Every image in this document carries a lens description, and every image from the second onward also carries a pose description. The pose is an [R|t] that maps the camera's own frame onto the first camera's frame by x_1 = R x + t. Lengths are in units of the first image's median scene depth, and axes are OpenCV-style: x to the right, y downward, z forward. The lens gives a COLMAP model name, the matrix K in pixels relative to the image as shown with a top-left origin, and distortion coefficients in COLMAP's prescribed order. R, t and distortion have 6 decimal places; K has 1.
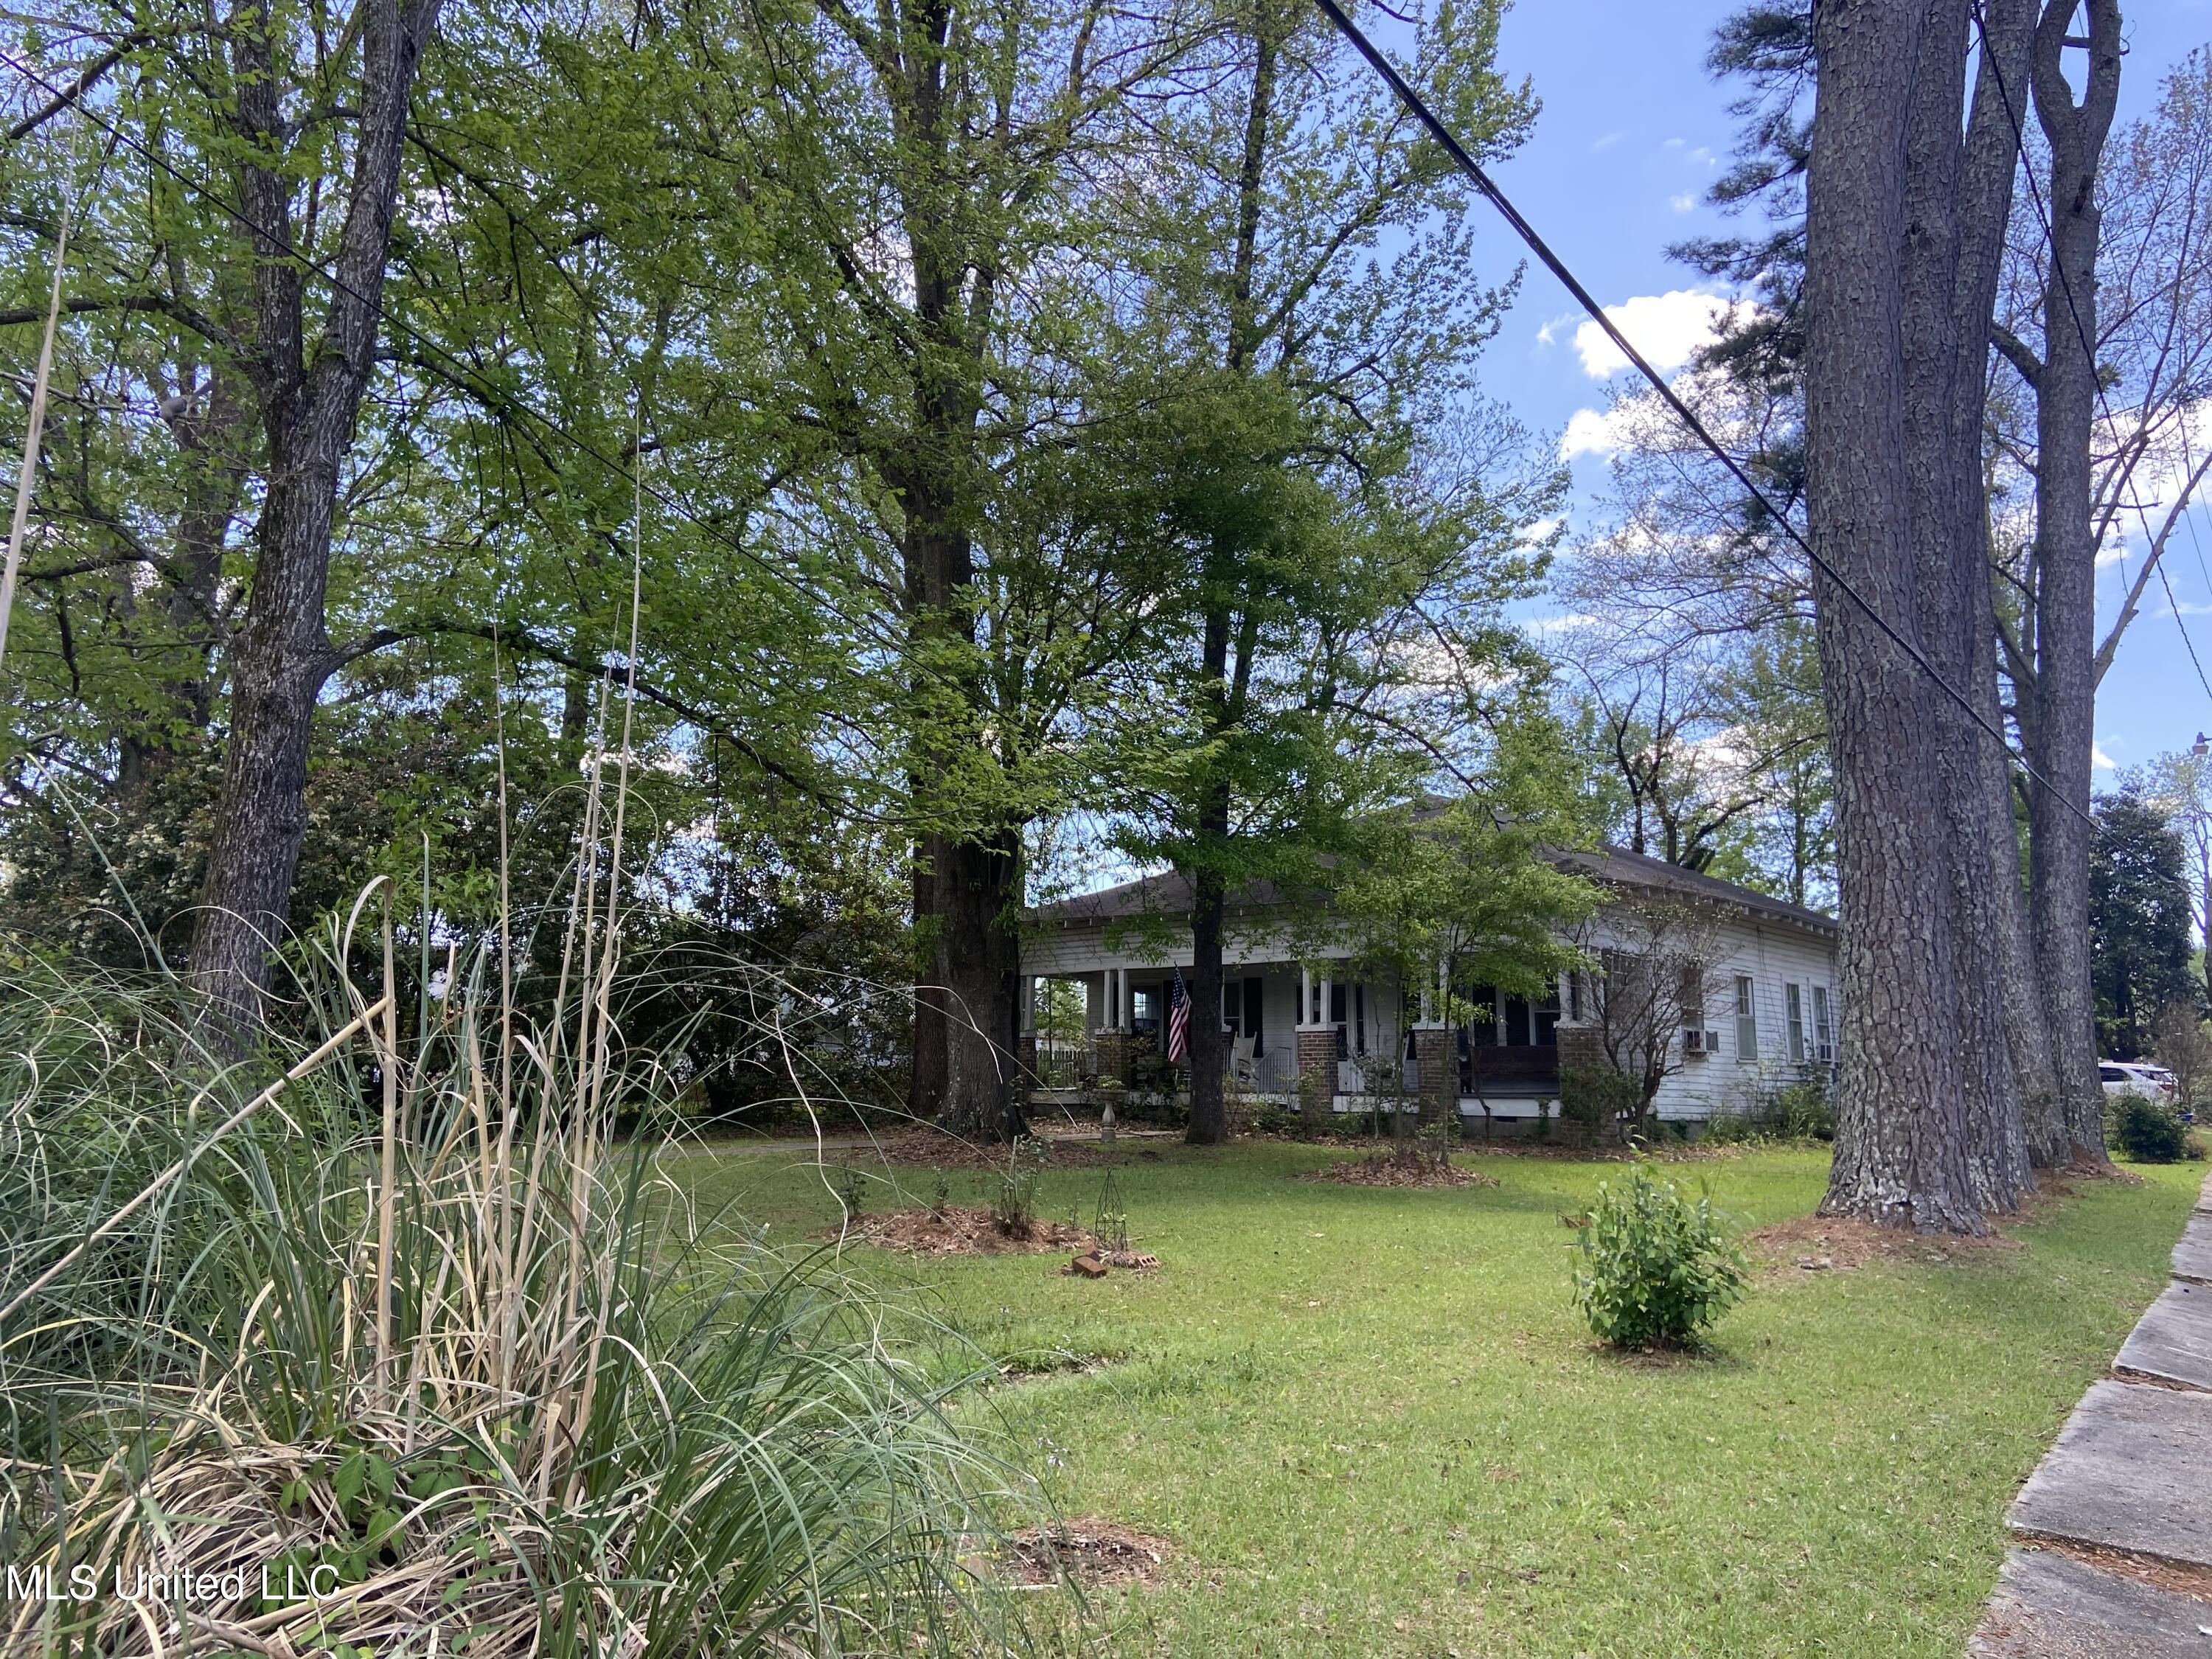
lens RADIAL K [[1646.7, 0, 1106.0], [0, 1646.7, 829.5], [0, 0, 1]] dist [0.111162, -0.142425]
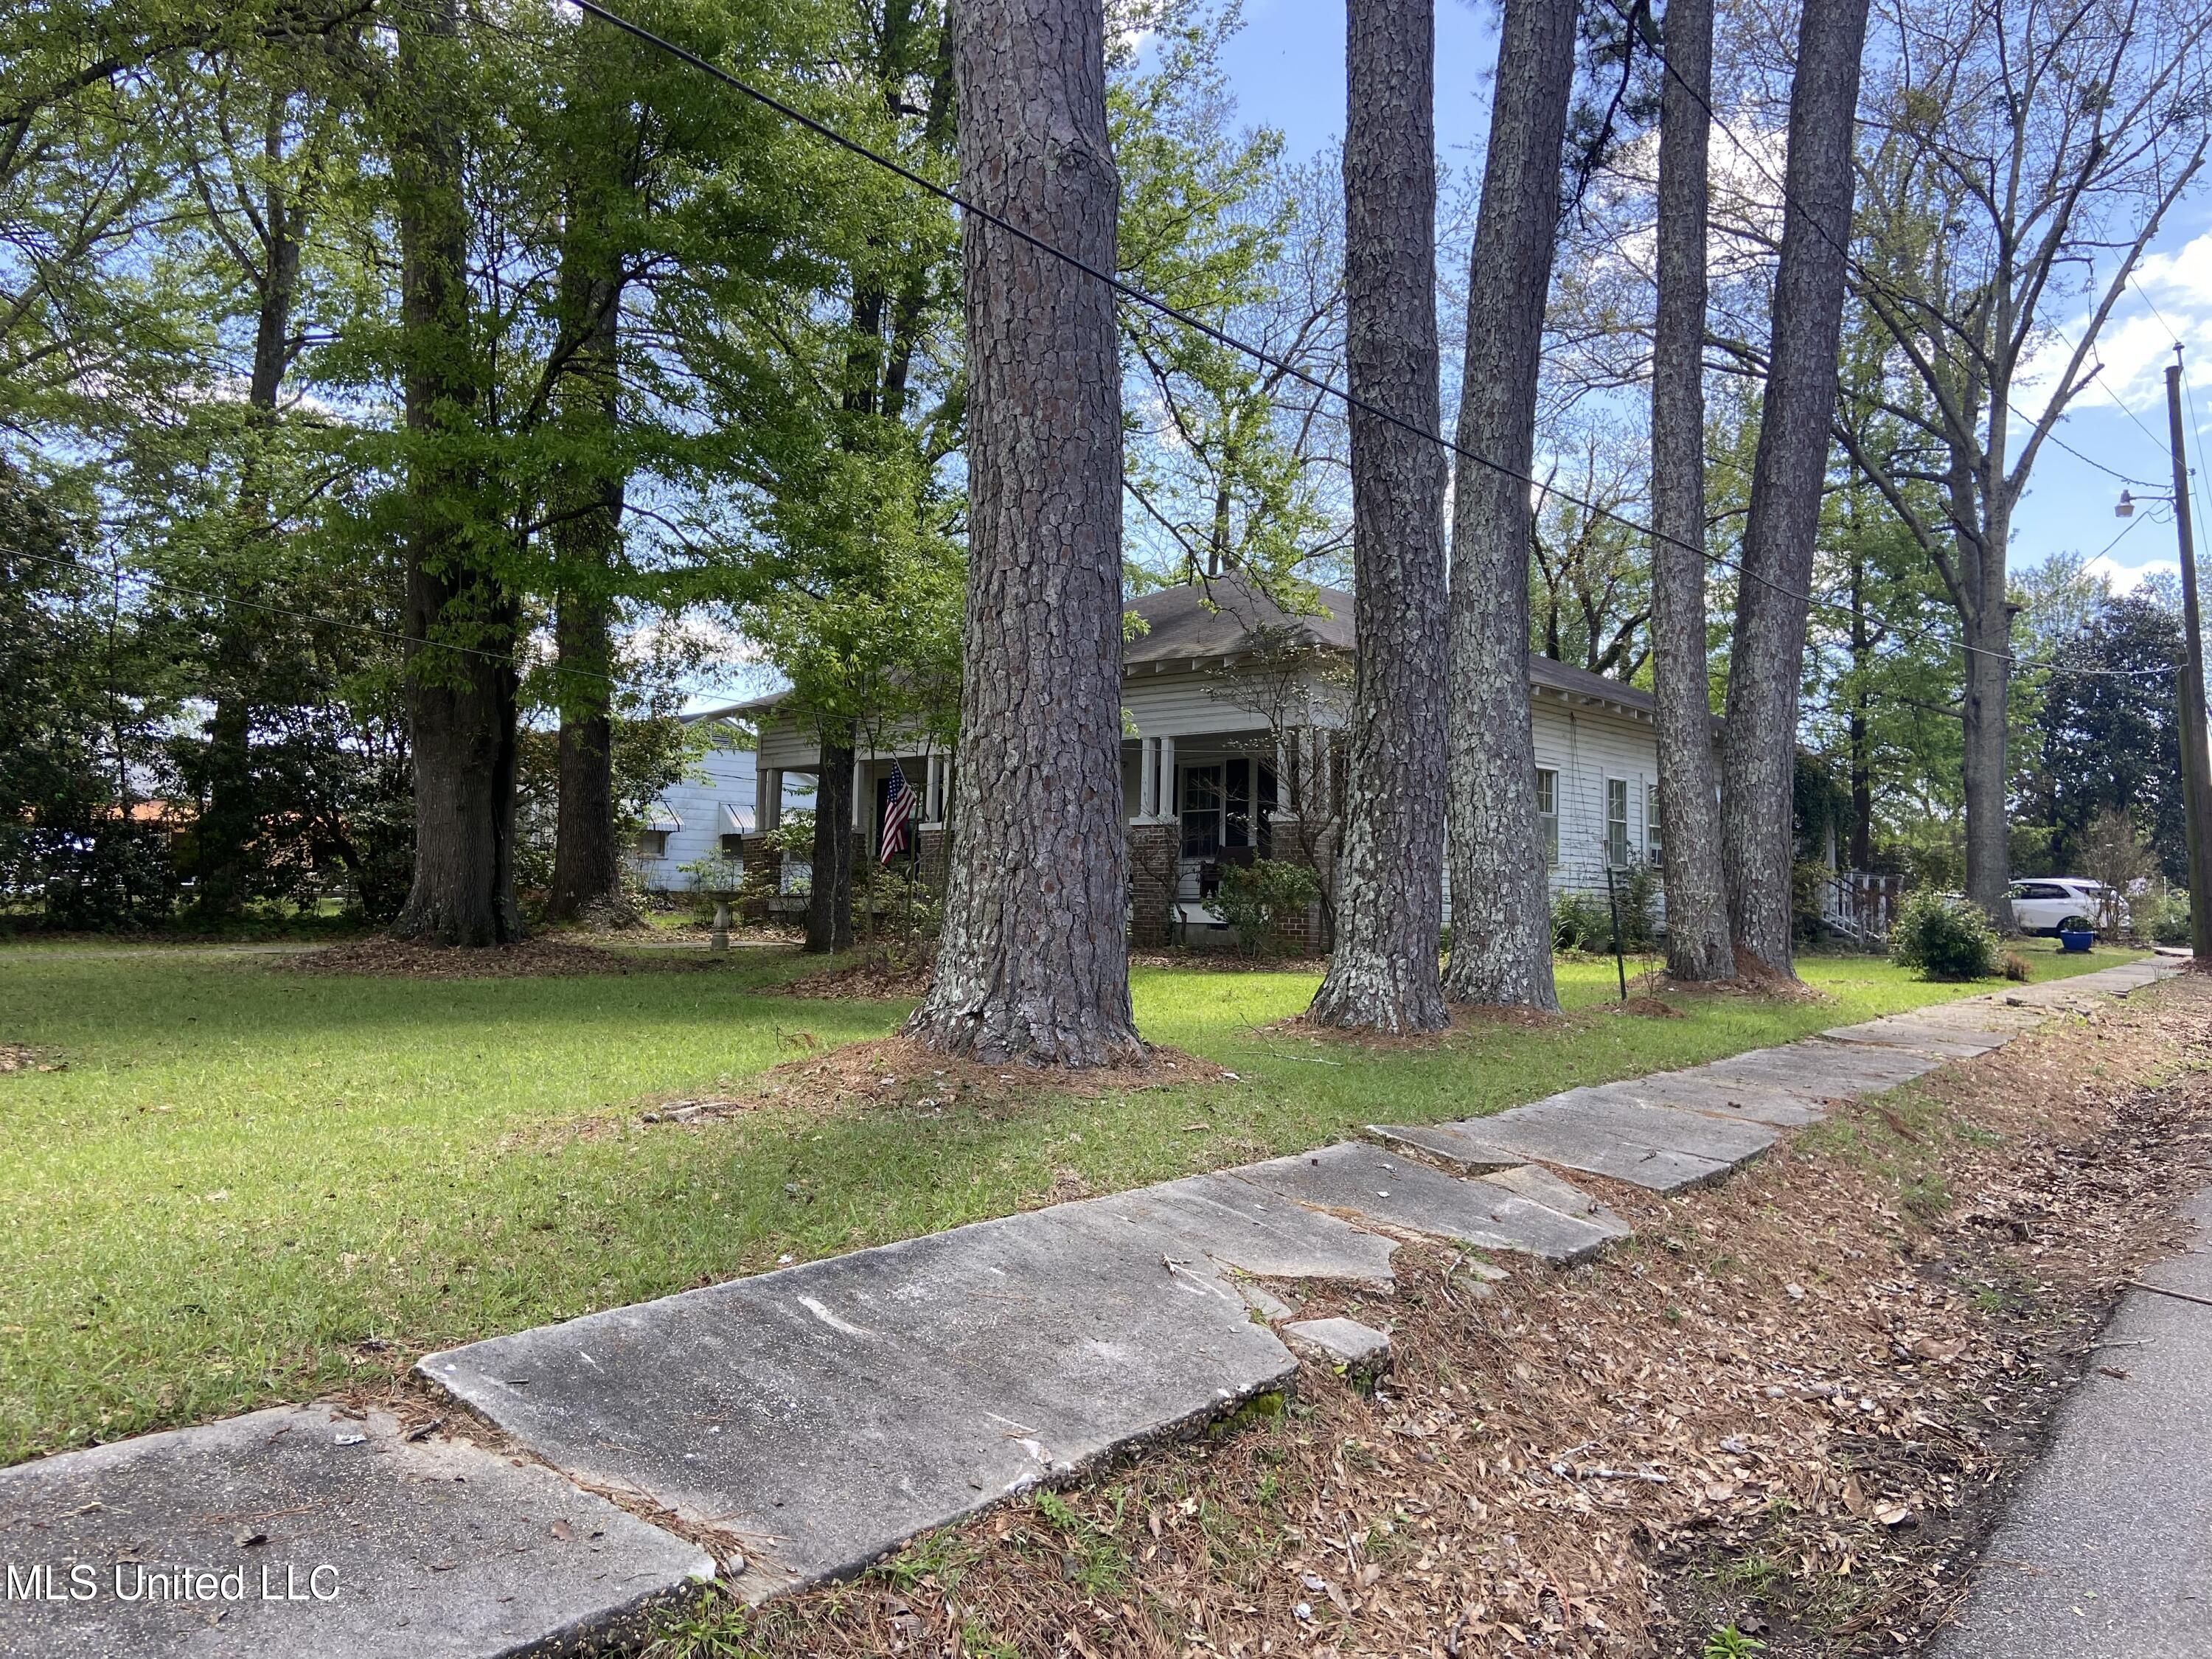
lens RADIAL K [[1646.7, 0, 1106.0], [0, 1646.7, 829.5], [0, 0, 1]] dist [0.111162, -0.142425]
pose [[0.999444, 0.008026, -0.032359, 0.201864], [-0.004569, 0.994407, 0.105520, 0.032216], [0.033025, -0.105314, 0.993890, 0.143835]]
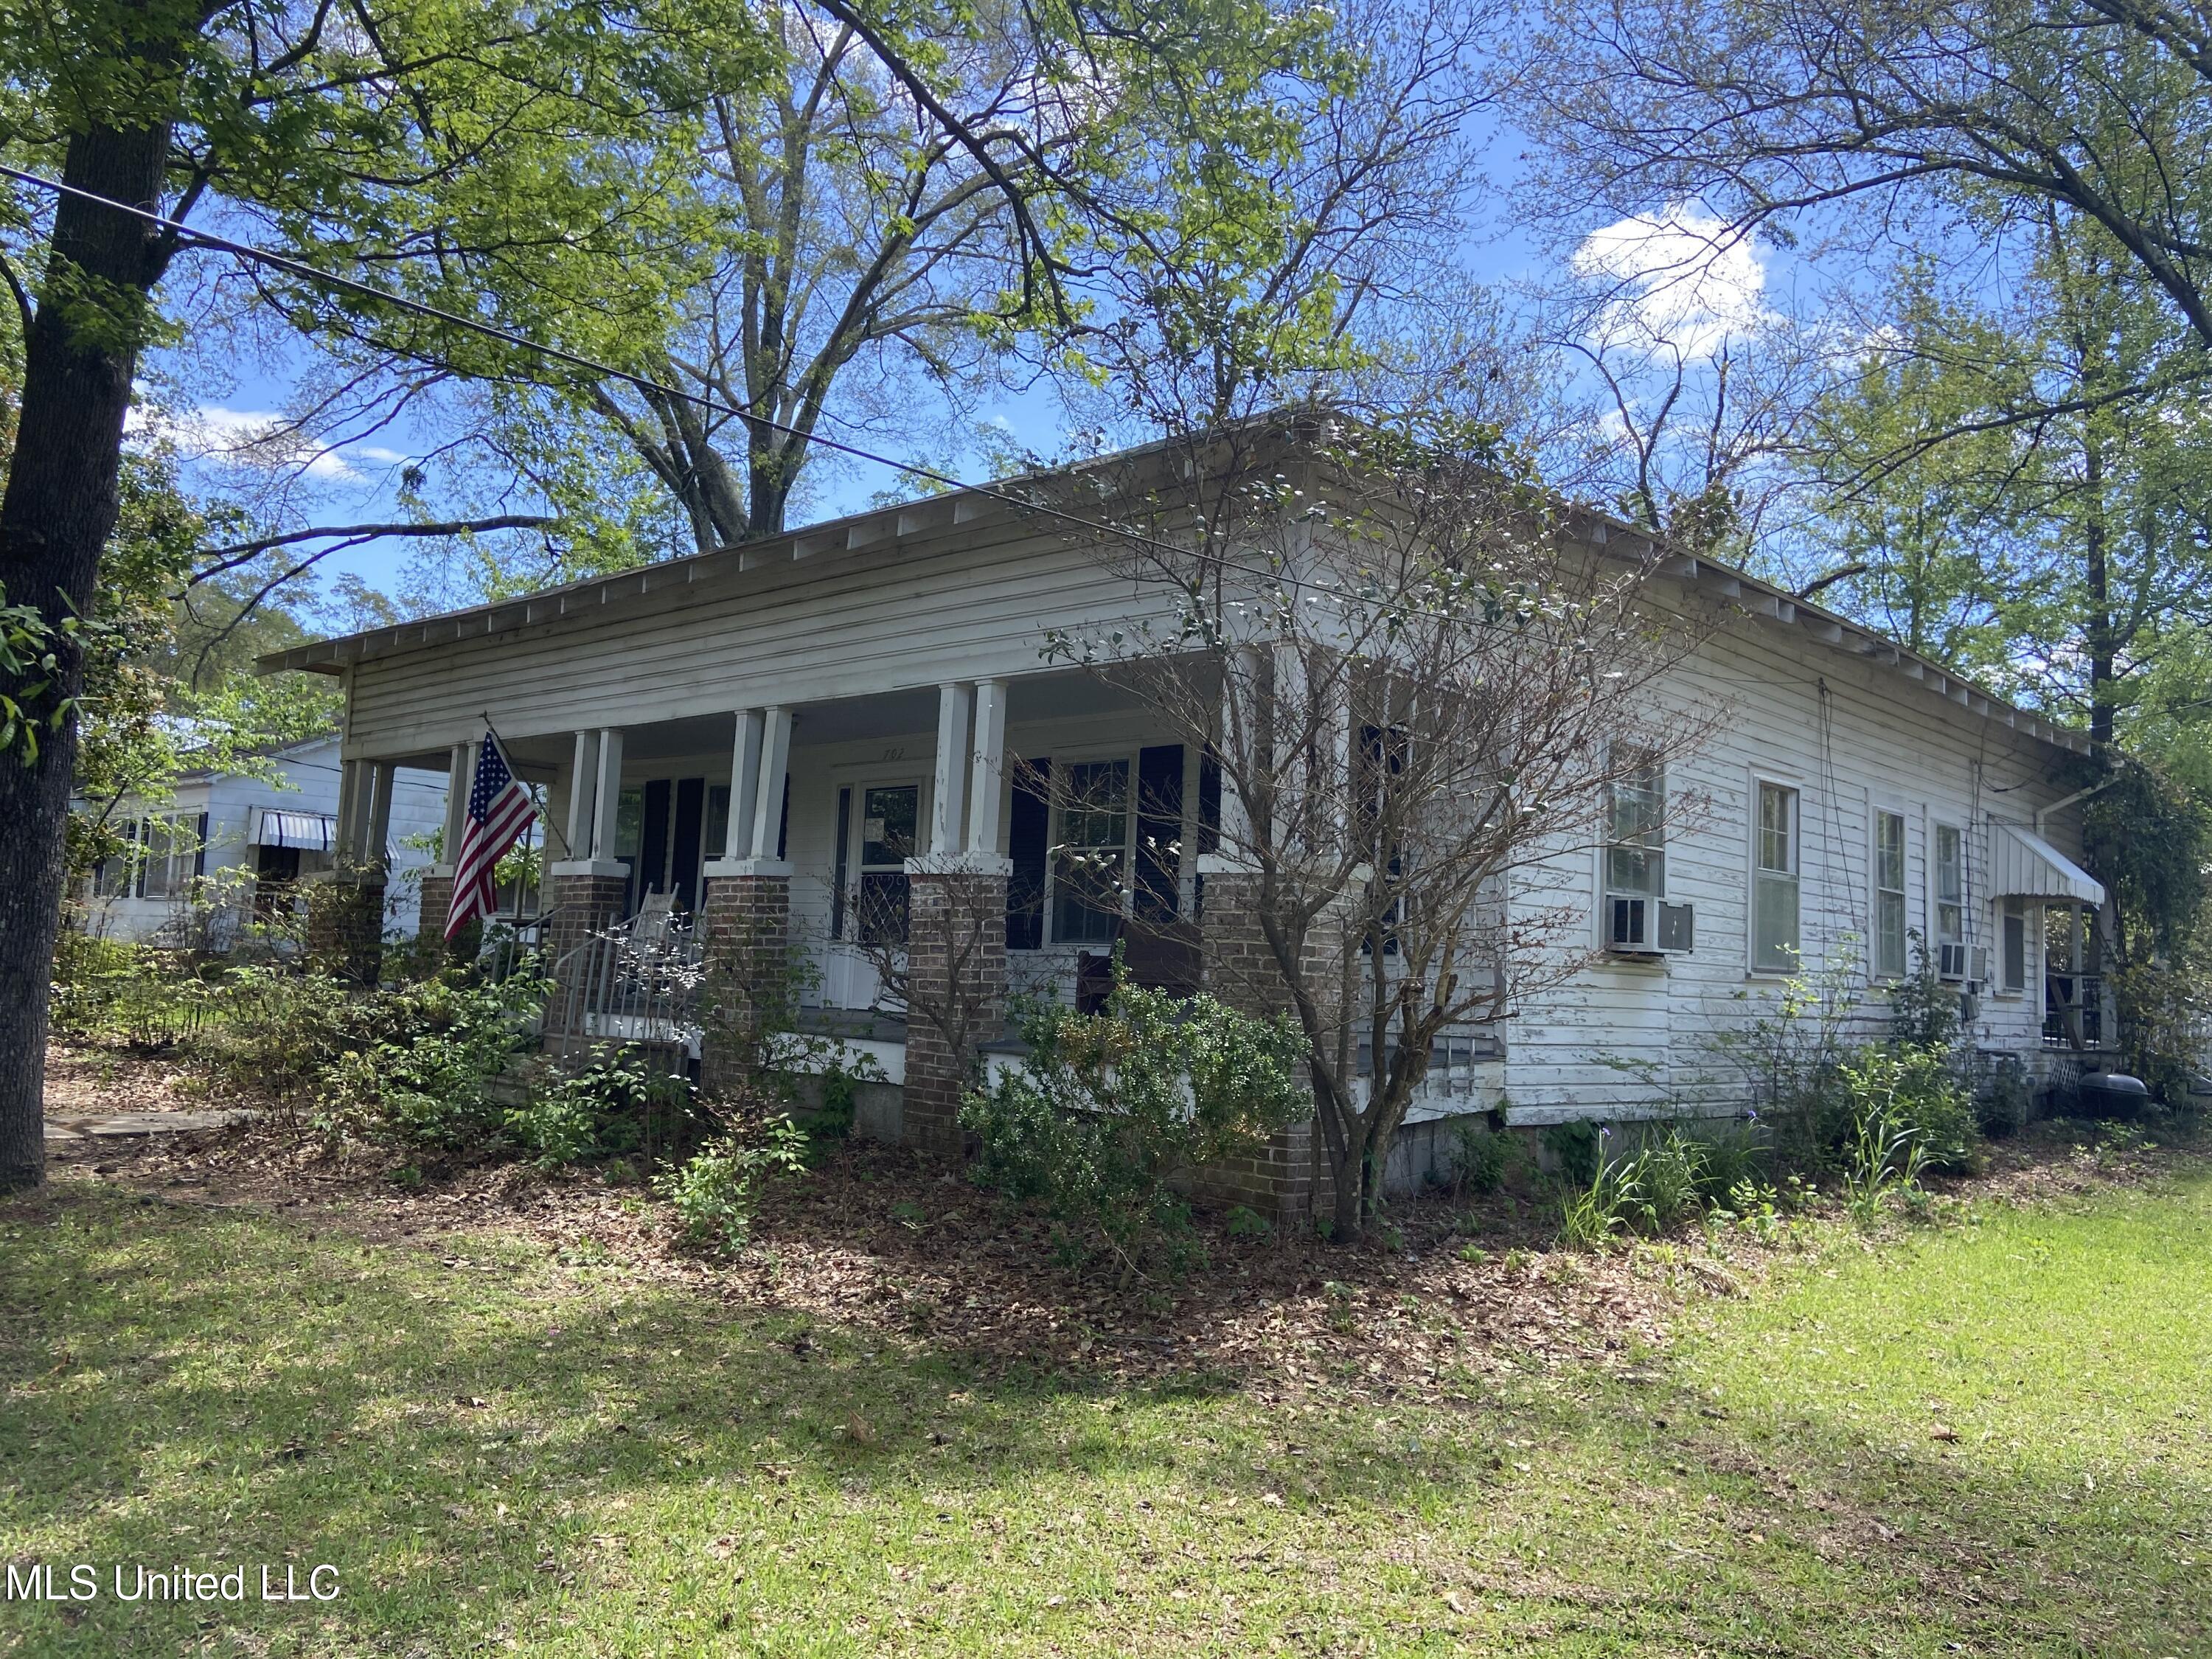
lens RADIAL K [[1646.7, 0, 1106.0], [0, 1646.7, 829.5], [0, 0, 1]] dist [0.111162, -0.142425]
pose [[0.998311, 0.031150, -0.049046, 0.252403], [-0.027285, 0.996612, 0.077587, 0.078518], [0.051296, -0.076118, 0.995778, 0.614140]]
